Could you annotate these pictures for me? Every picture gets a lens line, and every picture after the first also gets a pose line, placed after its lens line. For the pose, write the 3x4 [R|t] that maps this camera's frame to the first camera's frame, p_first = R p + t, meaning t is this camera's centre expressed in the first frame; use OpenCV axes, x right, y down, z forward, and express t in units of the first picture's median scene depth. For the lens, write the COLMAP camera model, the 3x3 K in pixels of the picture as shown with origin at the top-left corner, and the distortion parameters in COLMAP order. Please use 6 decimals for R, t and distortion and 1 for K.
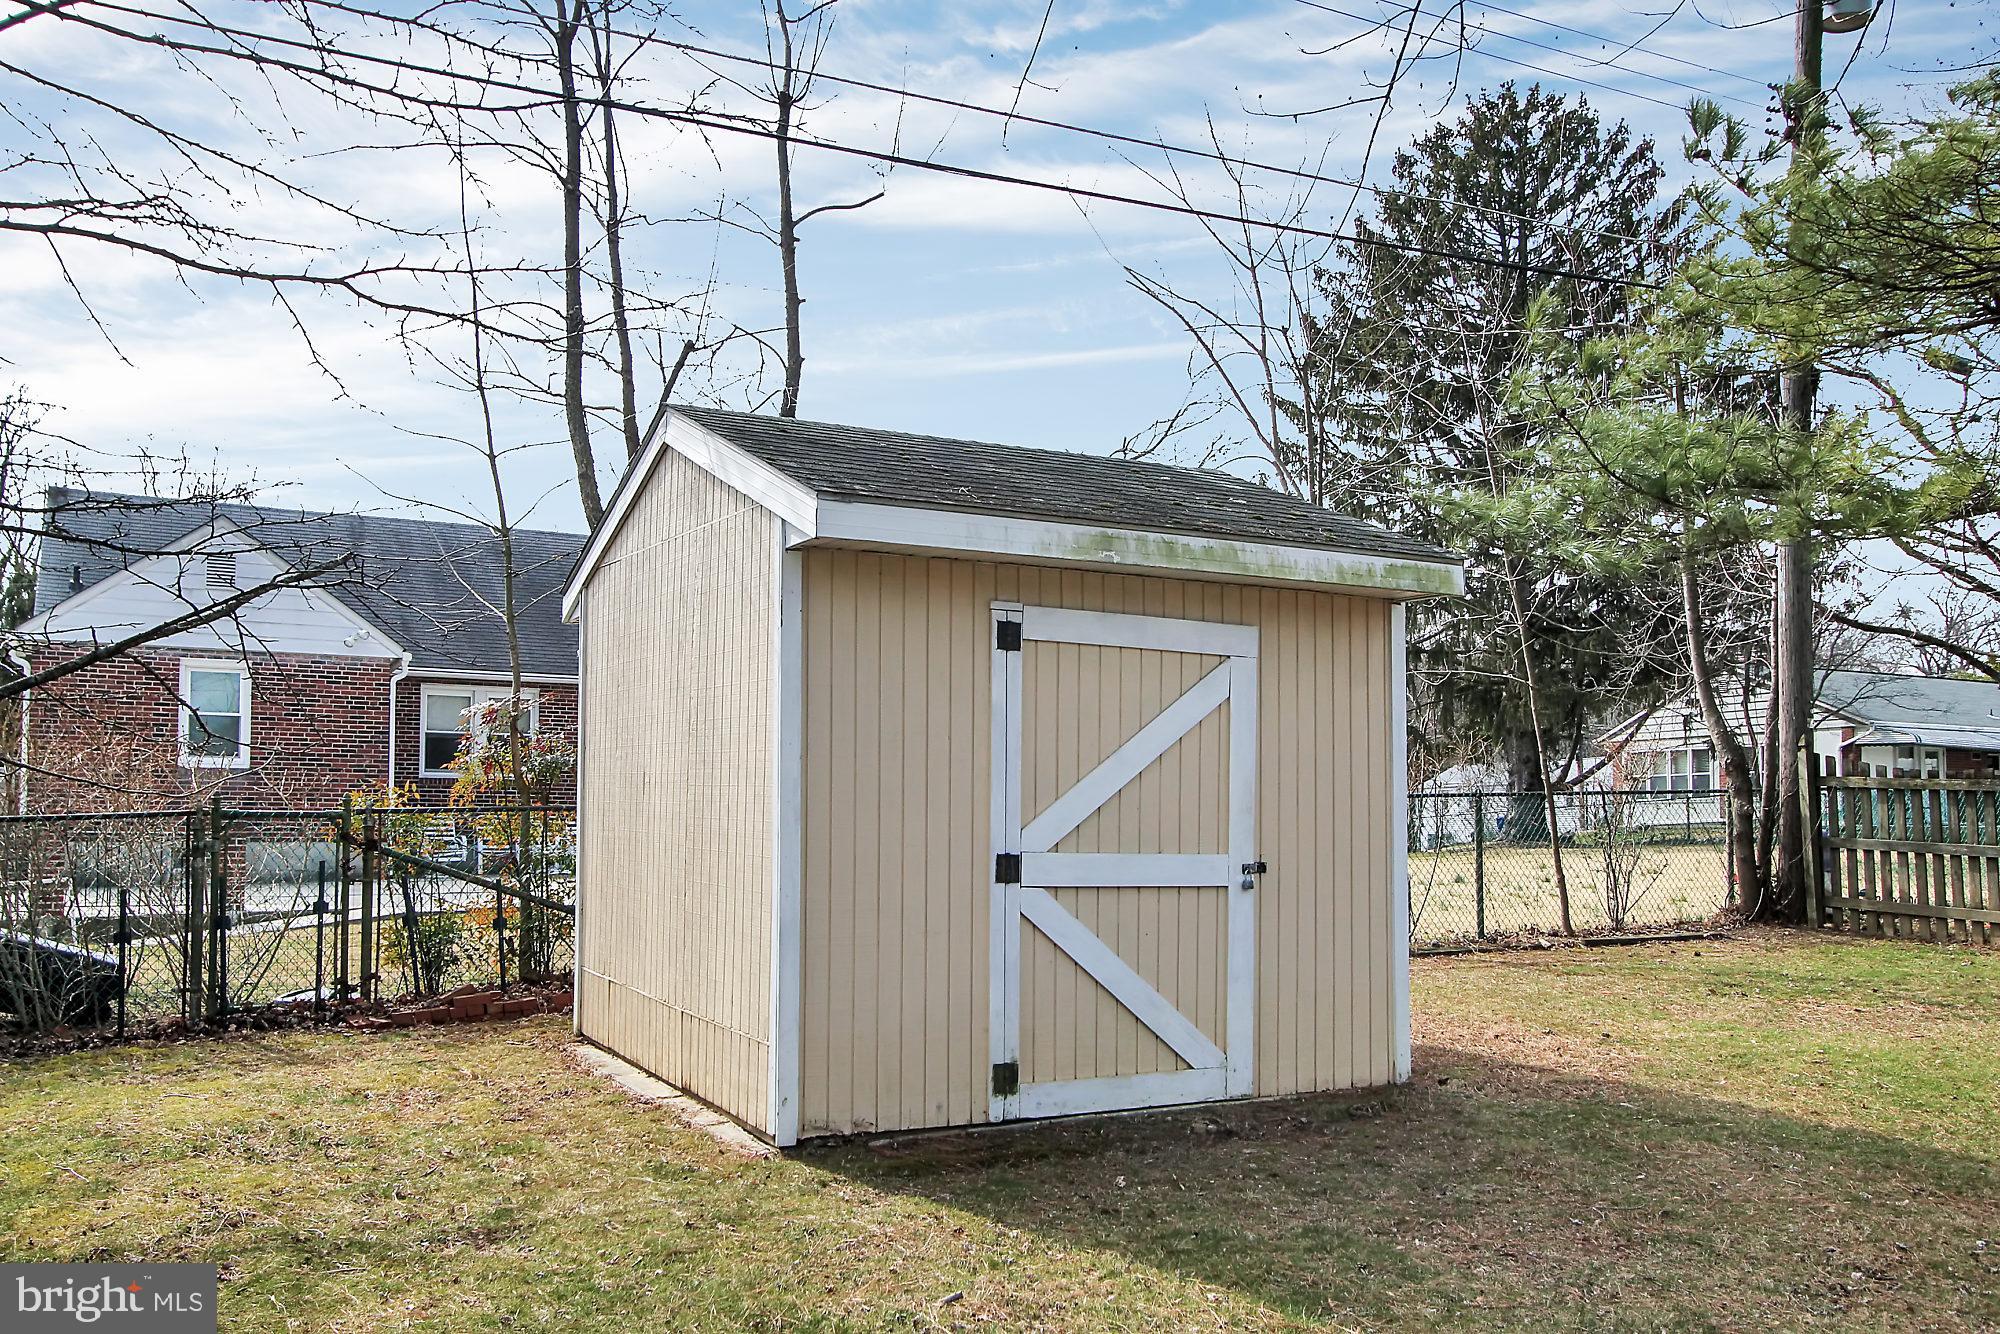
lens RADIAL K [[1656.5, 0, 995.4], [0, 1656.5, 698.9], [0, 0, 1]] dist [0.010920, 0.005532]
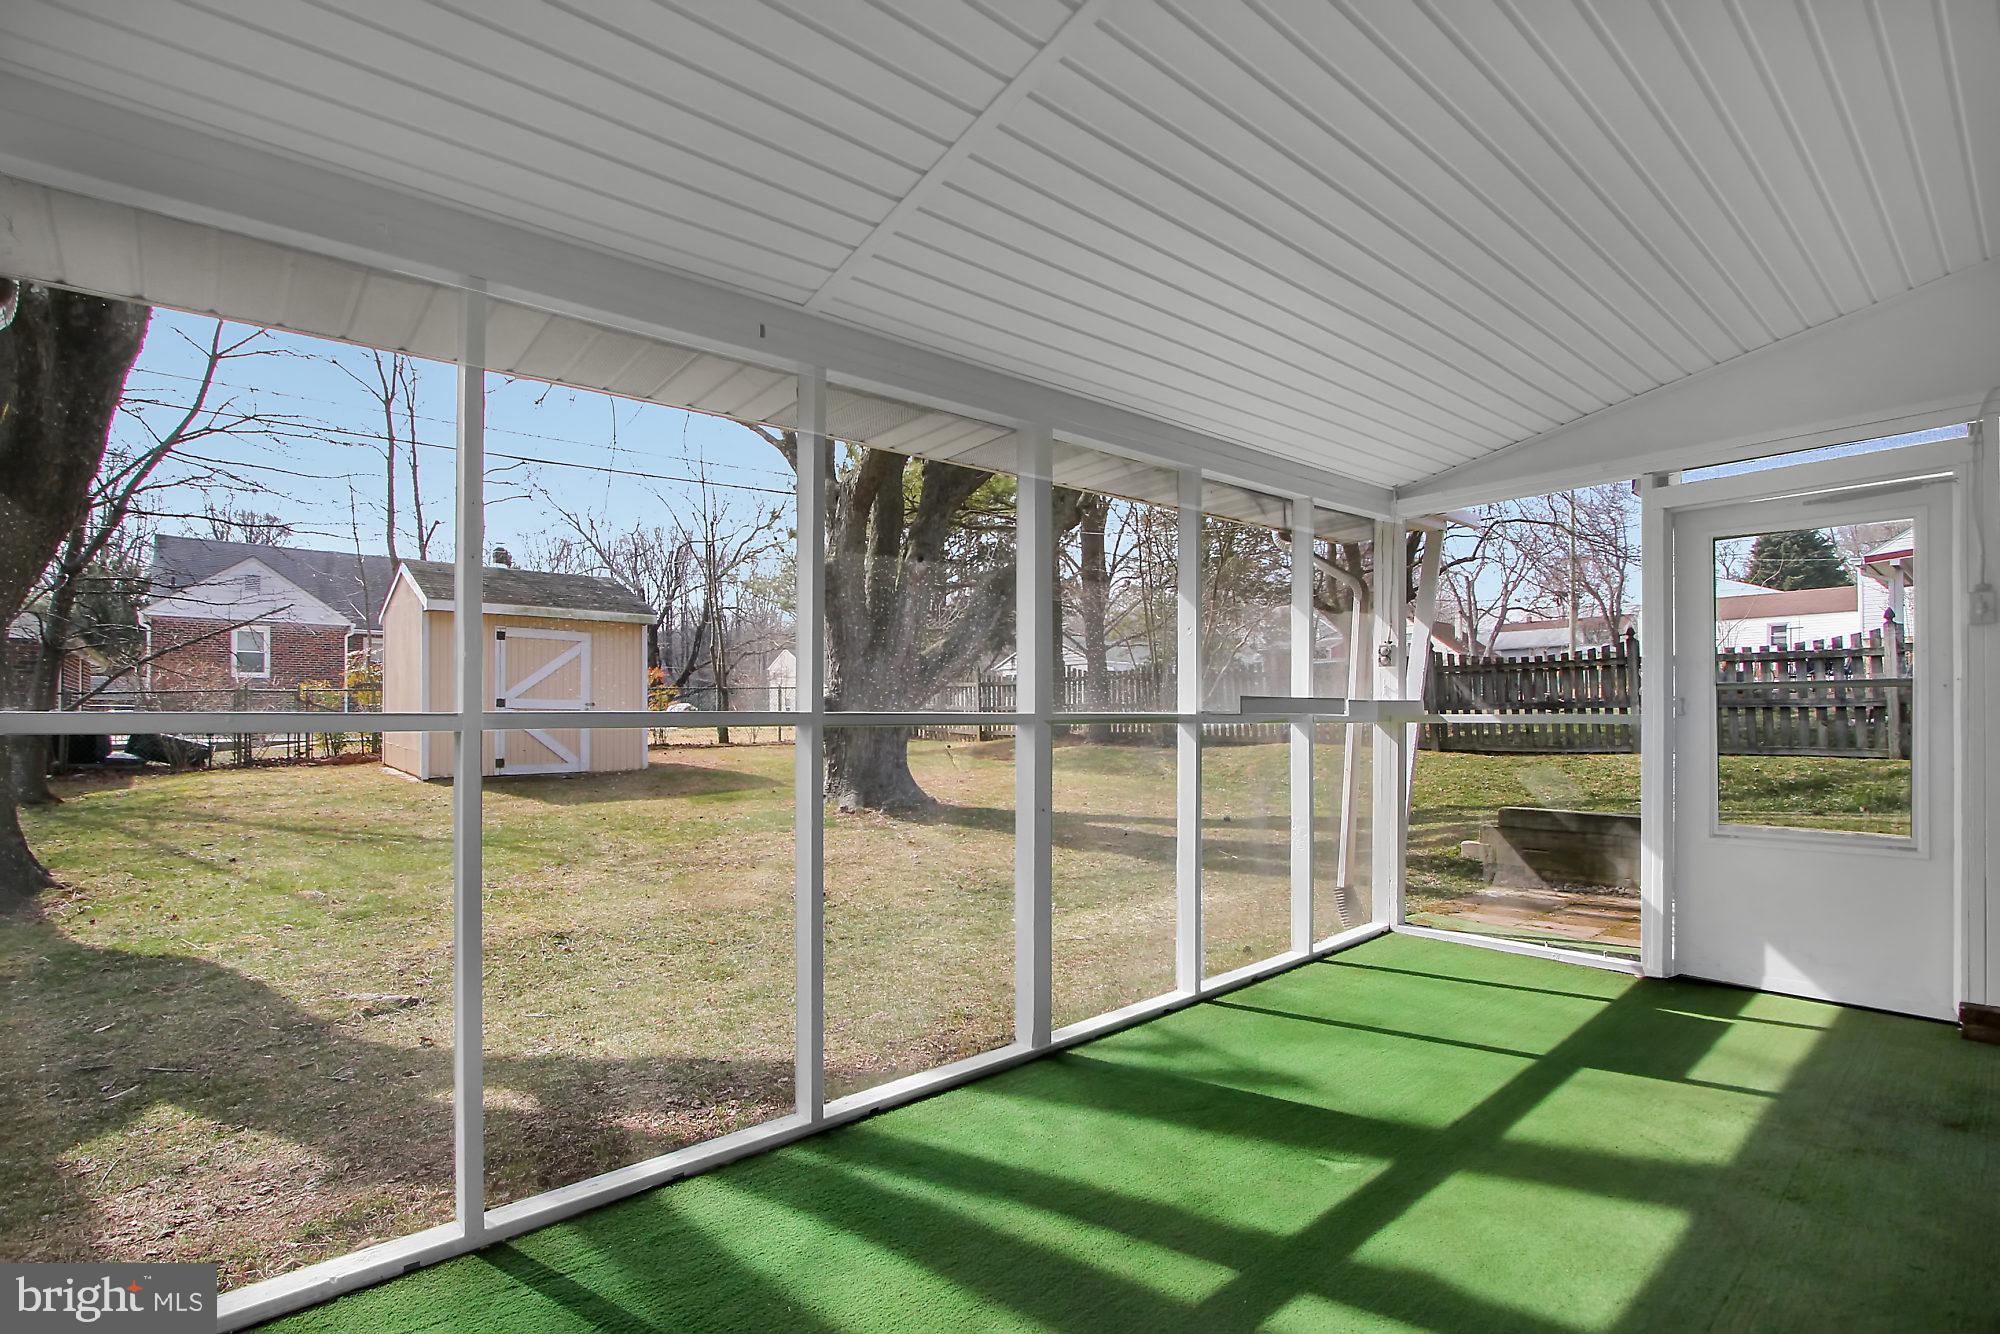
lens RADIAL K [[936.2, 0, 1000.6], [0, 936.2, 698.8], [0, 0, 1]] dist [-0.032868, 0.008337]
pose [[0.971965, -0.001353, 0.235121, 0.266398], [-0.012022, 0.998389, 0.055443, -0.012357], [-0.234817, -0.056715, 0.970383, -0.529443]]
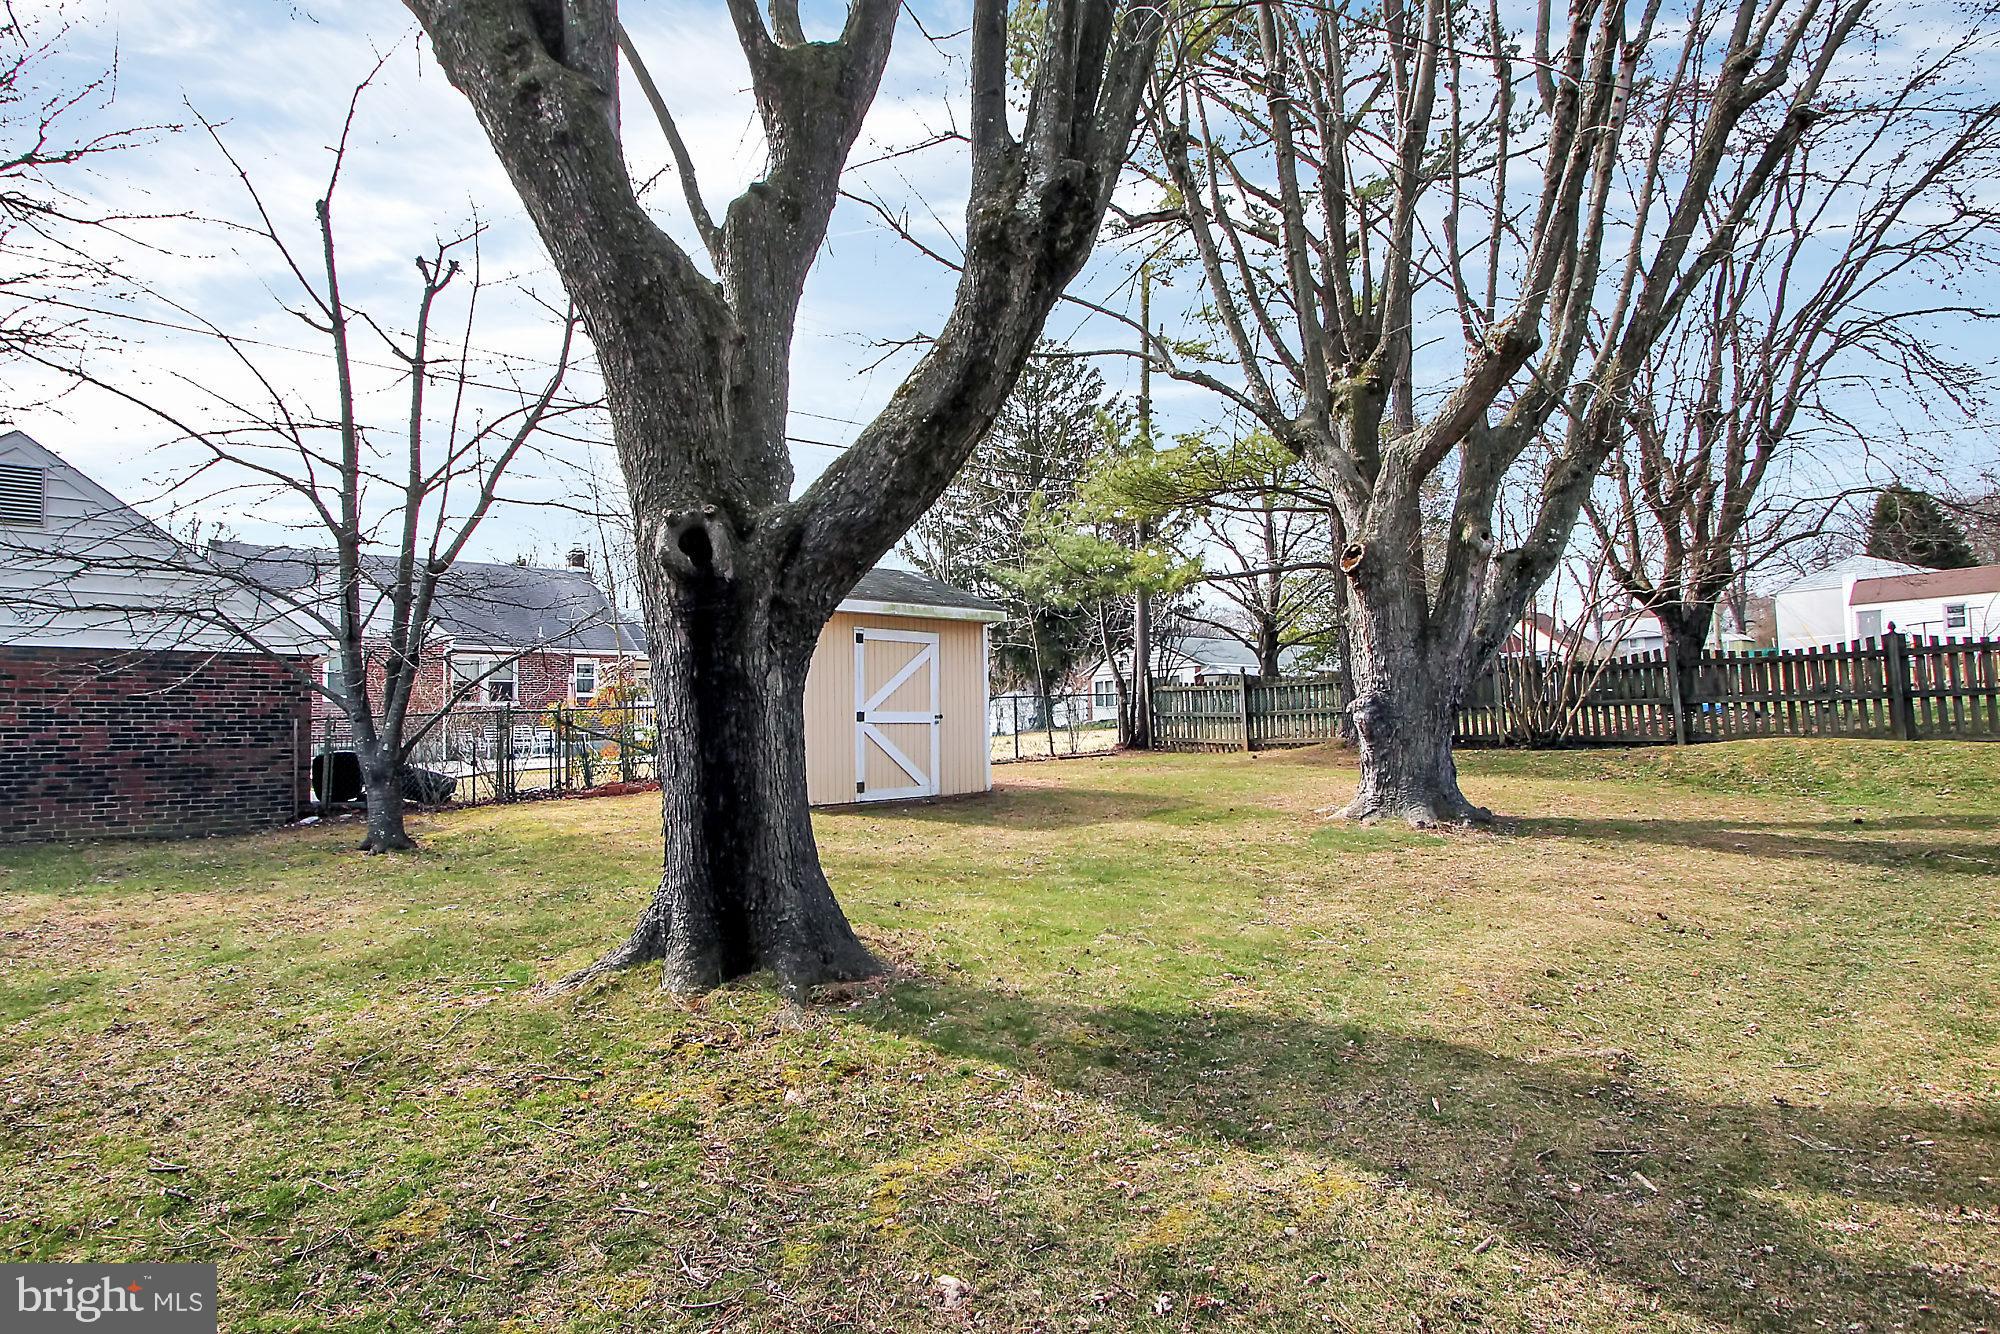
lens RADIAL K [[1050.4, 0, 990.9], [0, 1050.4, 670.7], [0, 0, 1]] dist [-0.022577, -0.000309]
pose [[0.967340, -0.014805, 0.253049, -0.113534], [0.011253, 0.999817, 0.015478, -0.003024], [-0.253232, -0.012125, 0.967330, -0.413018]]
